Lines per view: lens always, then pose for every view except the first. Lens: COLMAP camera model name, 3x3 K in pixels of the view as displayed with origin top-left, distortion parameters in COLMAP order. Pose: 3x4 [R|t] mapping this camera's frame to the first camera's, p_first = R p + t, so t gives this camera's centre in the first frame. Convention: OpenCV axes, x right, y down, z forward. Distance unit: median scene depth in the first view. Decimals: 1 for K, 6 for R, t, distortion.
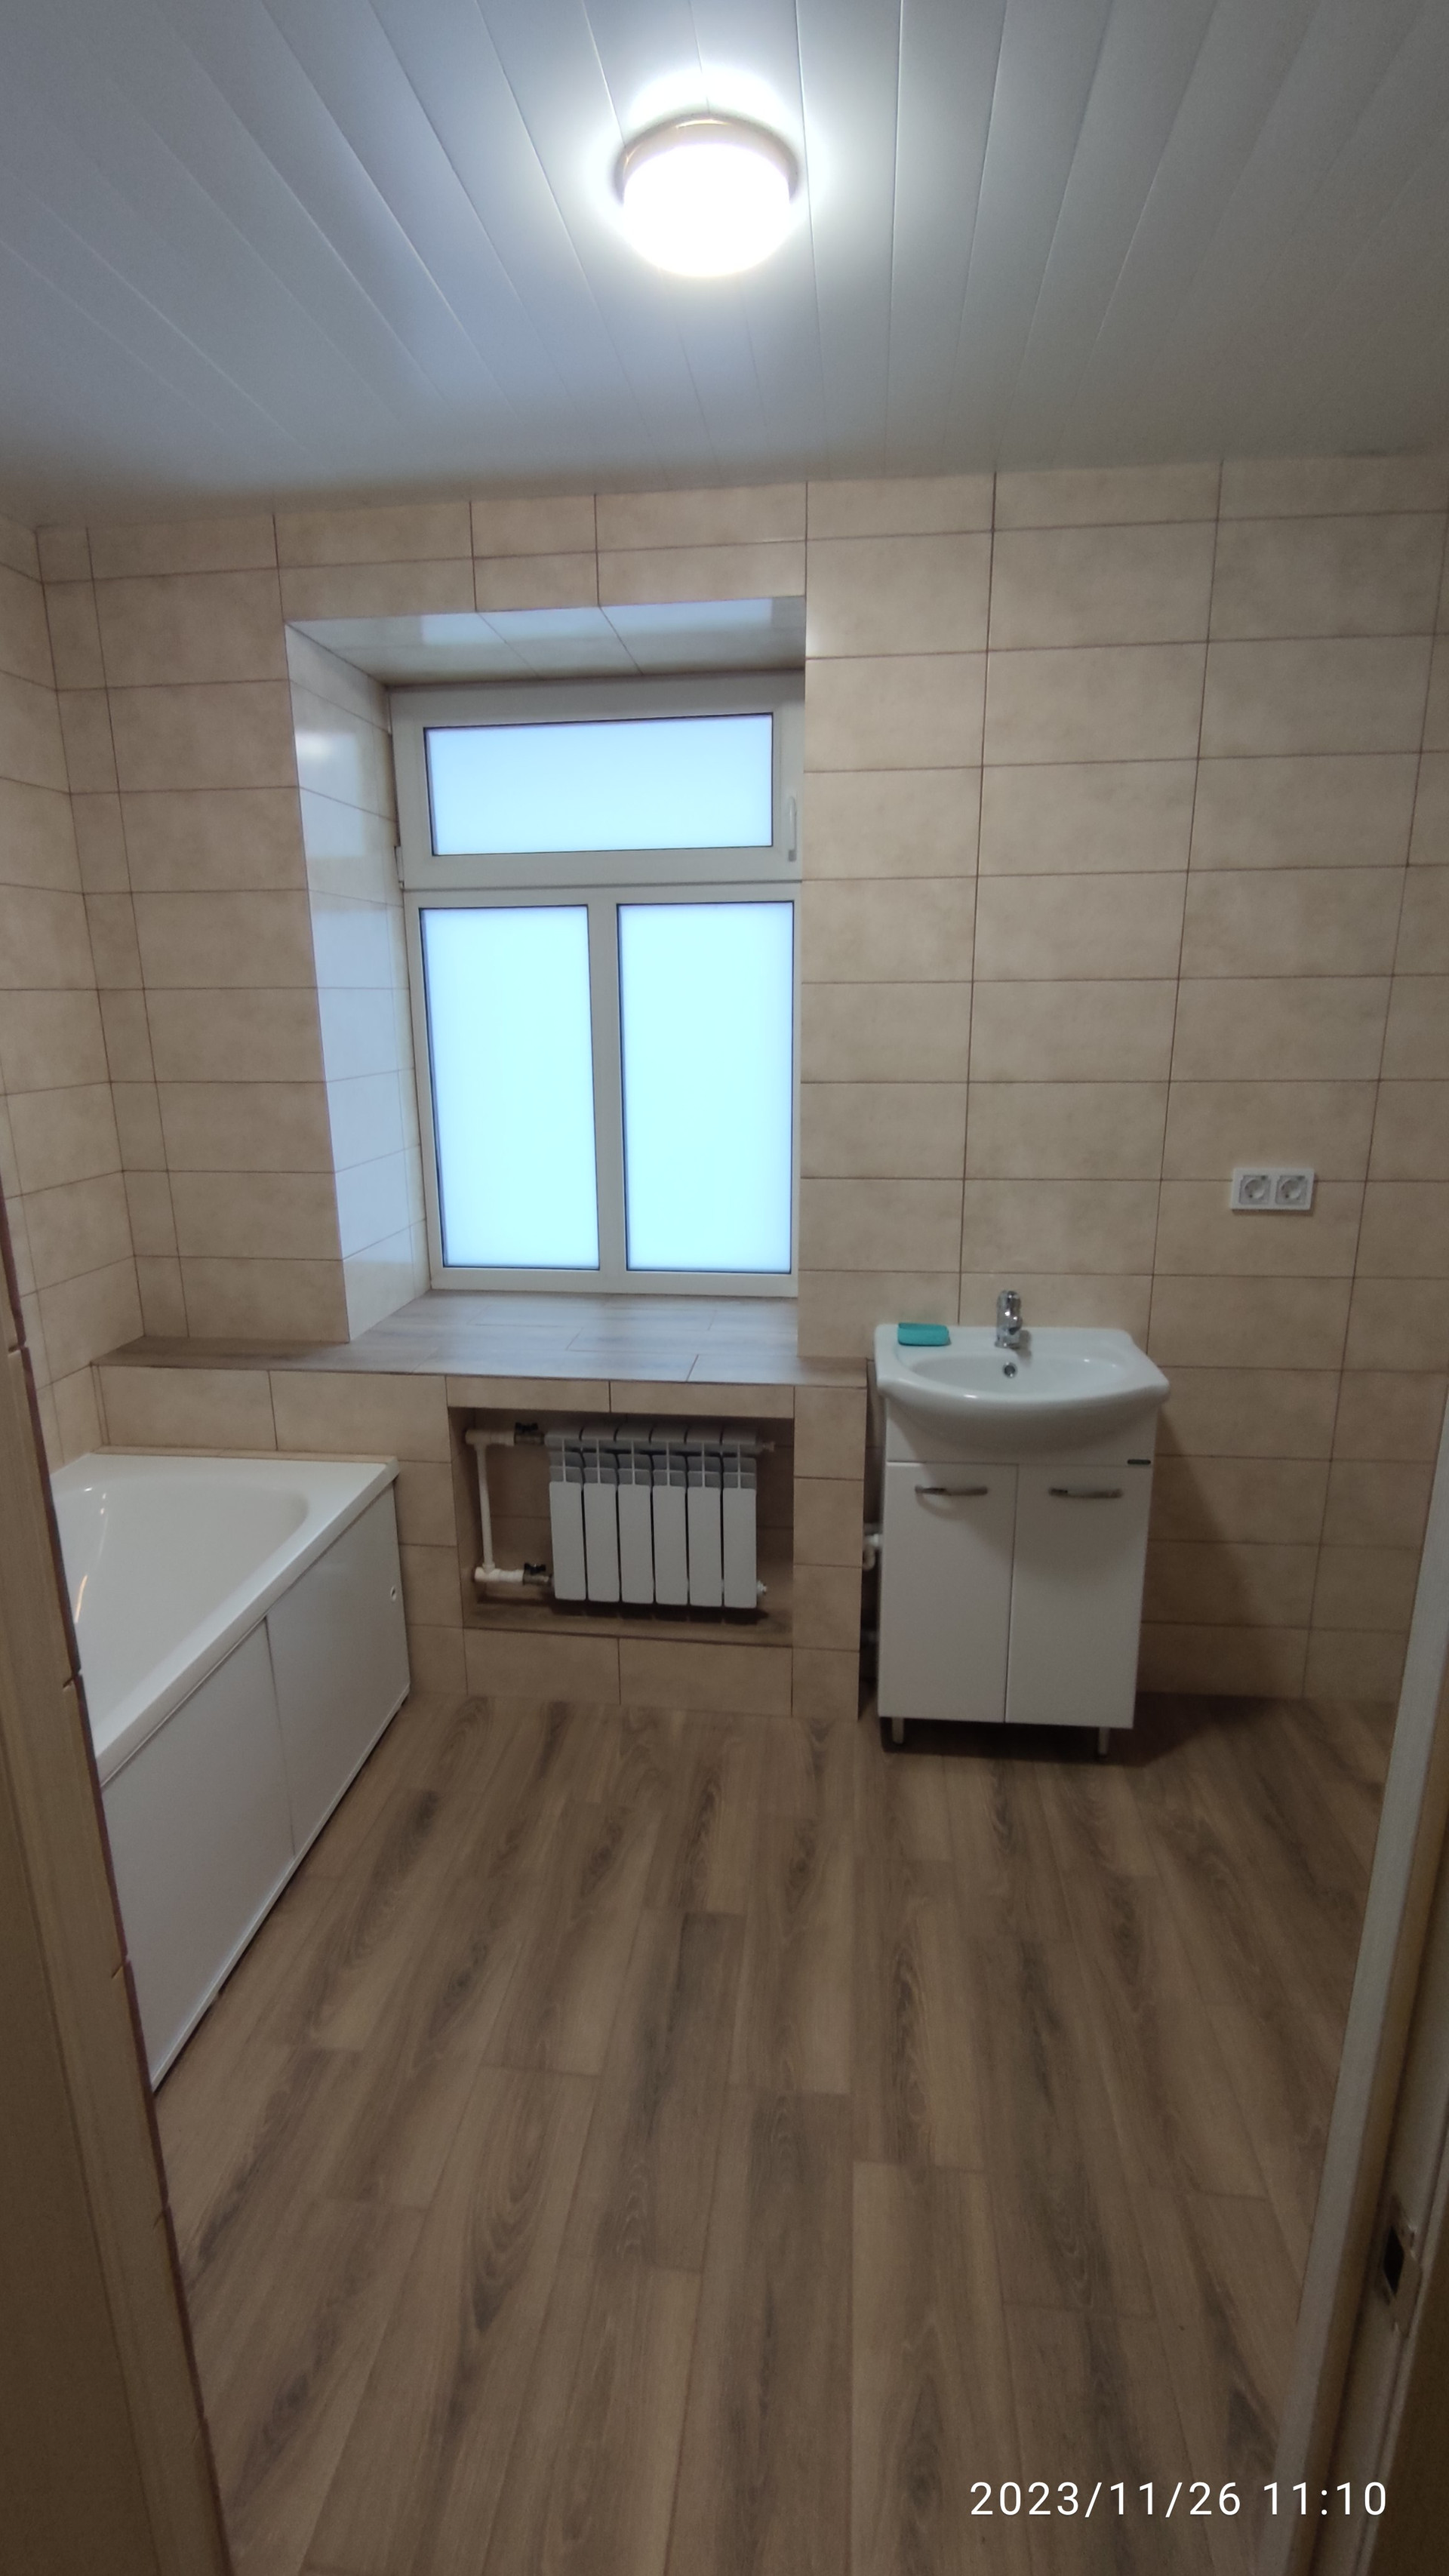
lens RADIAL K [[1174.8, 0, 731.5], [0, 1174.8, 1300.7], [0, 0, 1]] dist [0.003561, -0.000275]
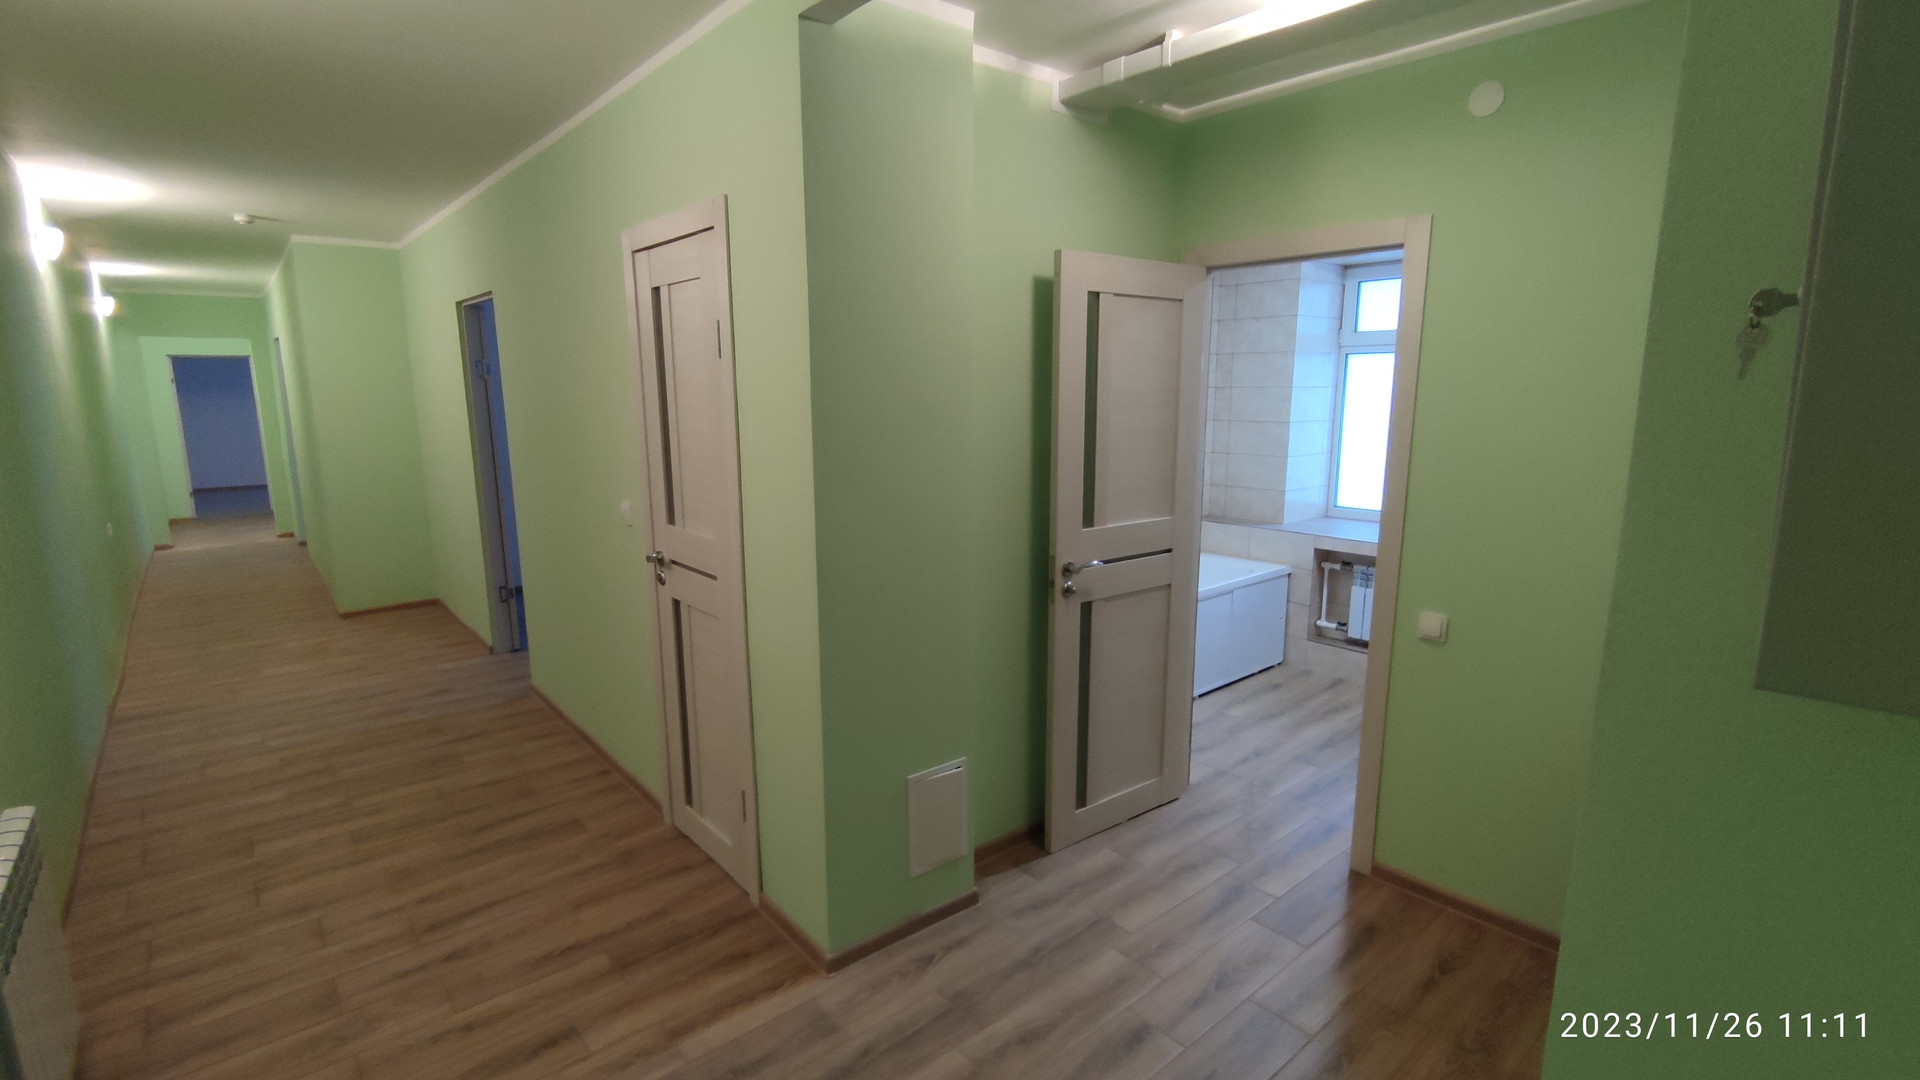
lens RADIAL K [[875.6, 0, 959.1], [0, 875.6, 546.3], [0, 0, 1]] dist [0.003561, -0.000275]
pose [[0.731464, 0.126924, -0.669964, 0.450335], [-0.176508, 0.984279, -0.006240, 0.224723], [0.658640, 0.122818, 0.742368, -0.886862]]
